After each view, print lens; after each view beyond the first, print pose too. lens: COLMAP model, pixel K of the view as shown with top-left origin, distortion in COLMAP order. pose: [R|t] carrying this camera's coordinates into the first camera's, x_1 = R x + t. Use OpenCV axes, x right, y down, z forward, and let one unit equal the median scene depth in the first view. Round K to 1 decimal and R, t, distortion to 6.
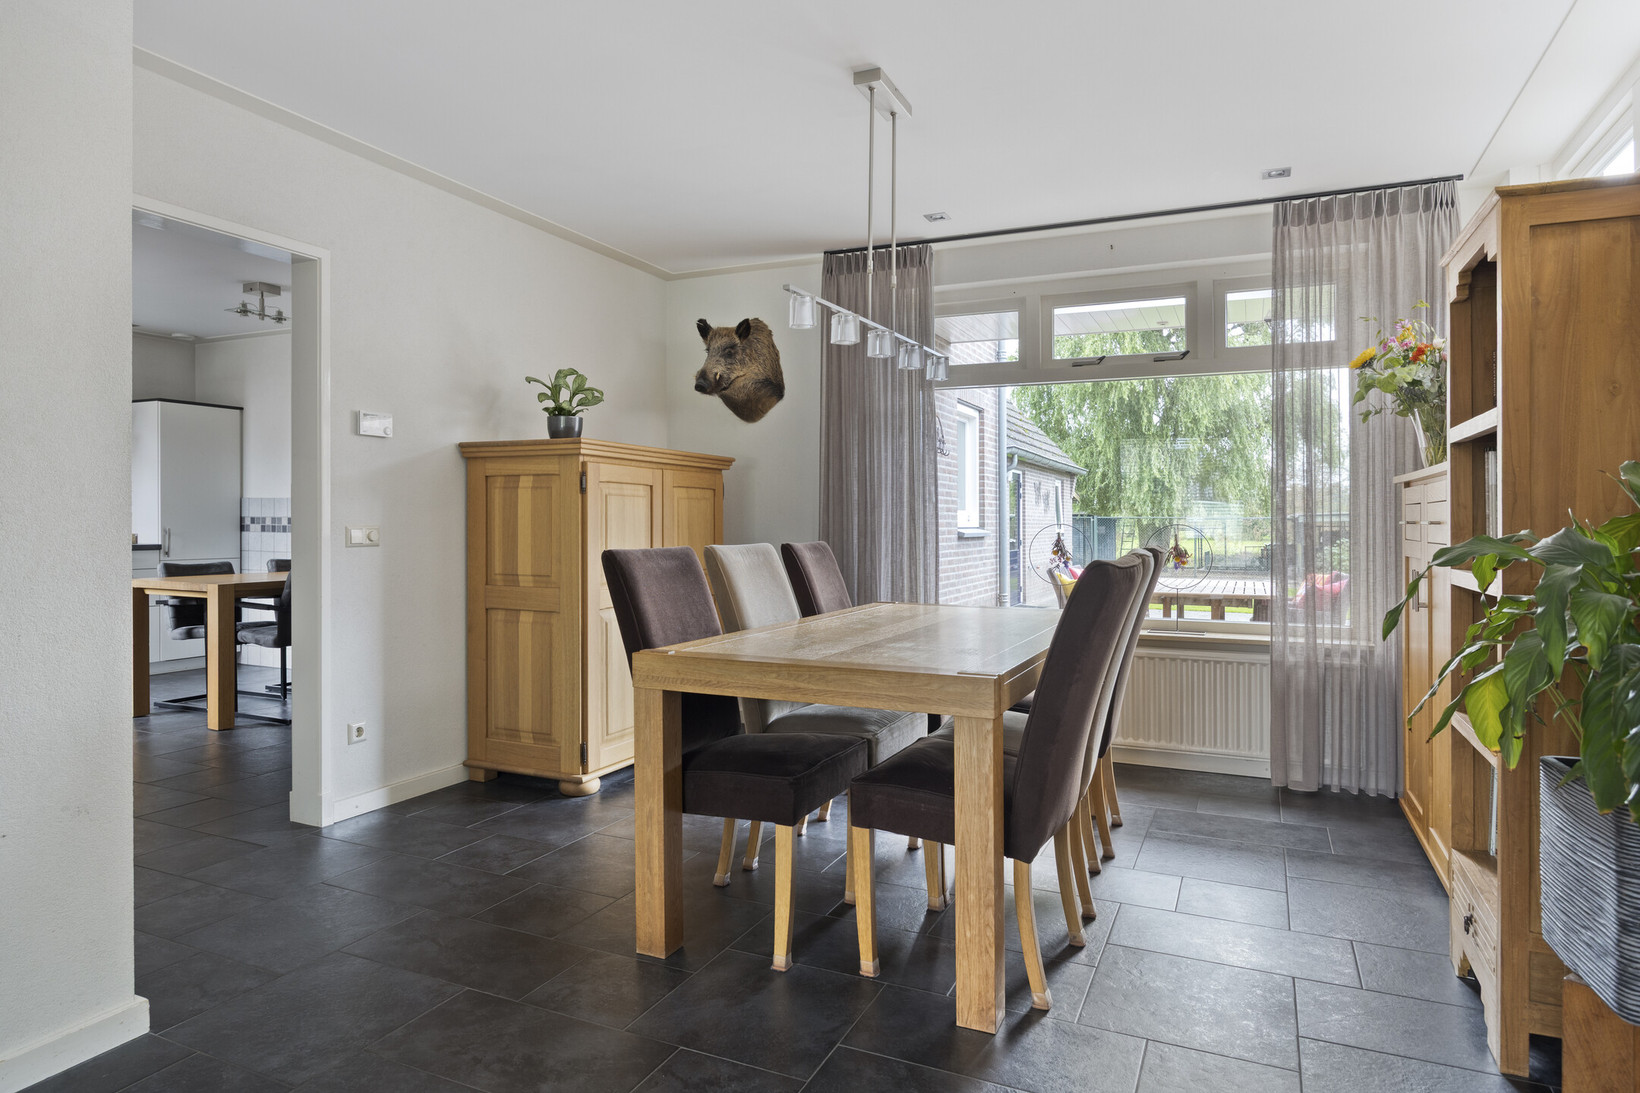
lens RADIAL K [[957.5, 0, 823.8], [0, 957.5, 525.1], [0, 0, 1]] dist [-0.005636, -0.002018]
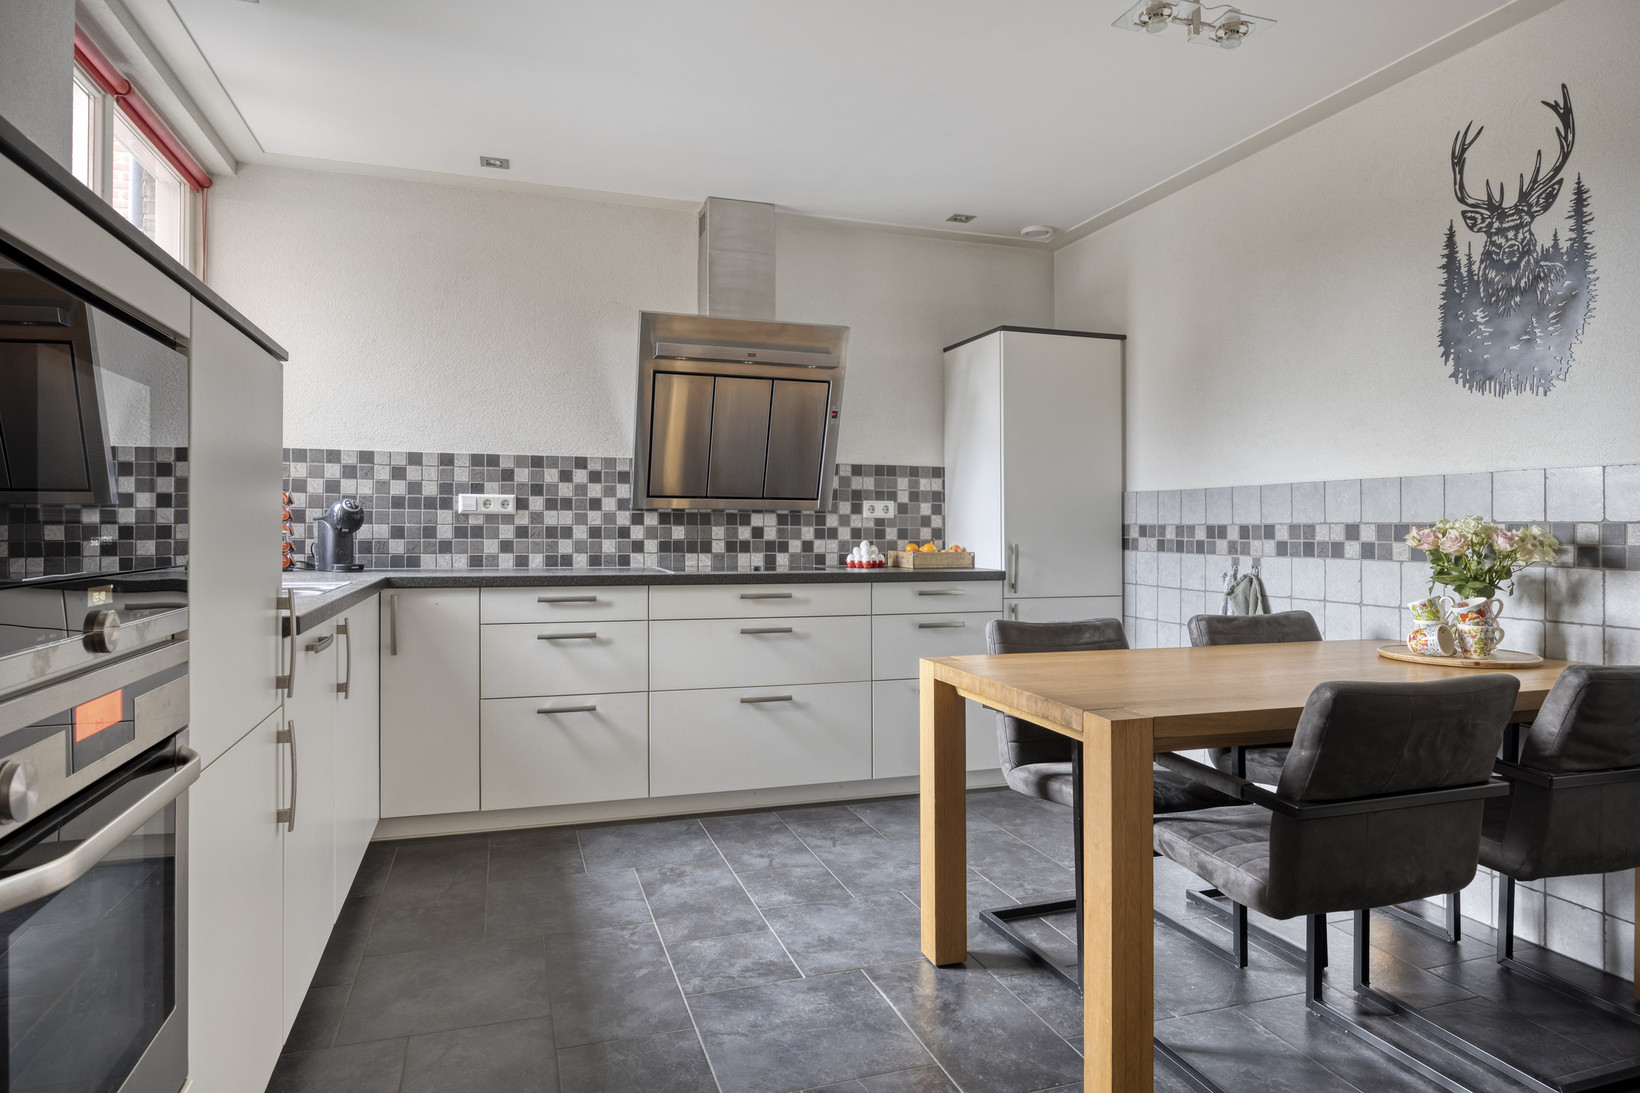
lens RADIAL K [[957.5, 0, 820.8], [0, 957.5, 521.9], [0, 0, 1]] dist [-0.005636, -0.002018]
pose [[0.680881, -0.008309, -0.732347, -0.319667], [-0.000411, 0.999931, -0.011727, -0.003547], [0.732394, 0.008286, 0.680831, 0.485822]]
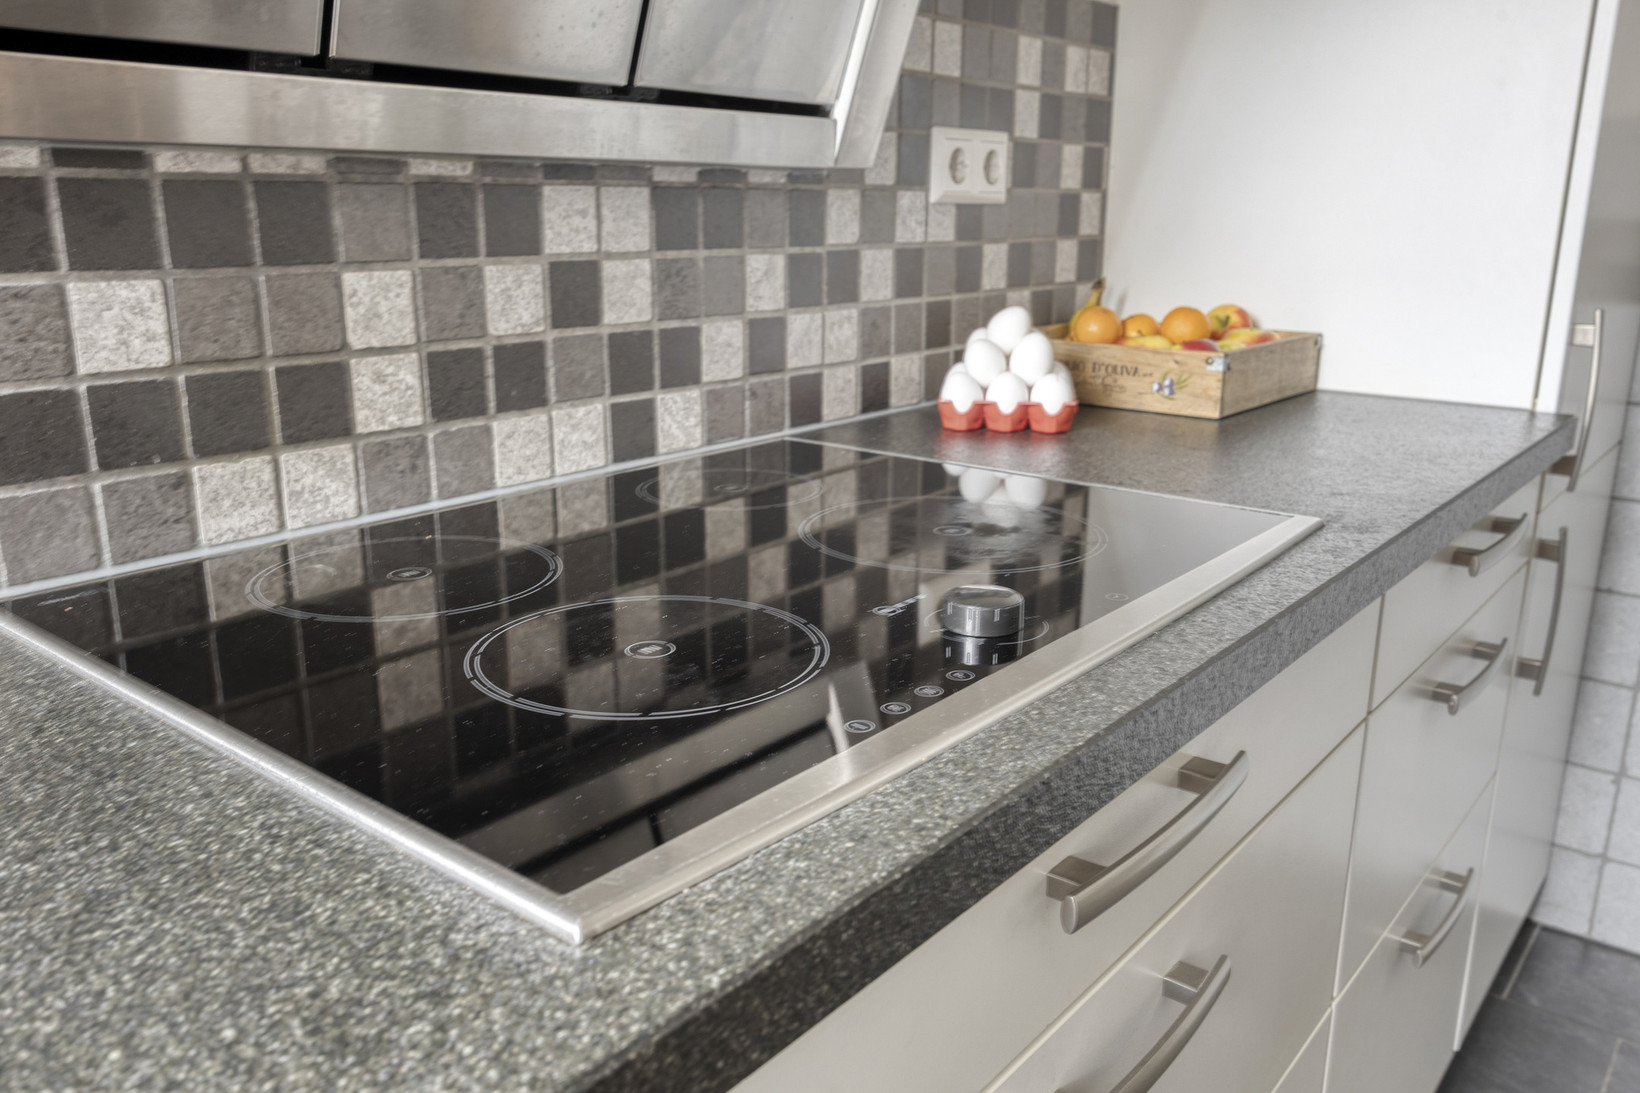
lens RADIAL K [[1290.2, 0, 821.5], [0, 1290.2, 545.2], [0, 0, 1]] dist [0.001687, -0.000407]
pose [[0.969284, 0.066814, -0.236694, -1.001235], [-0.002343, 0.964857, 0.262764, -0.022637], [0.245932, -0.254139, 0.935378, 0.894797]]
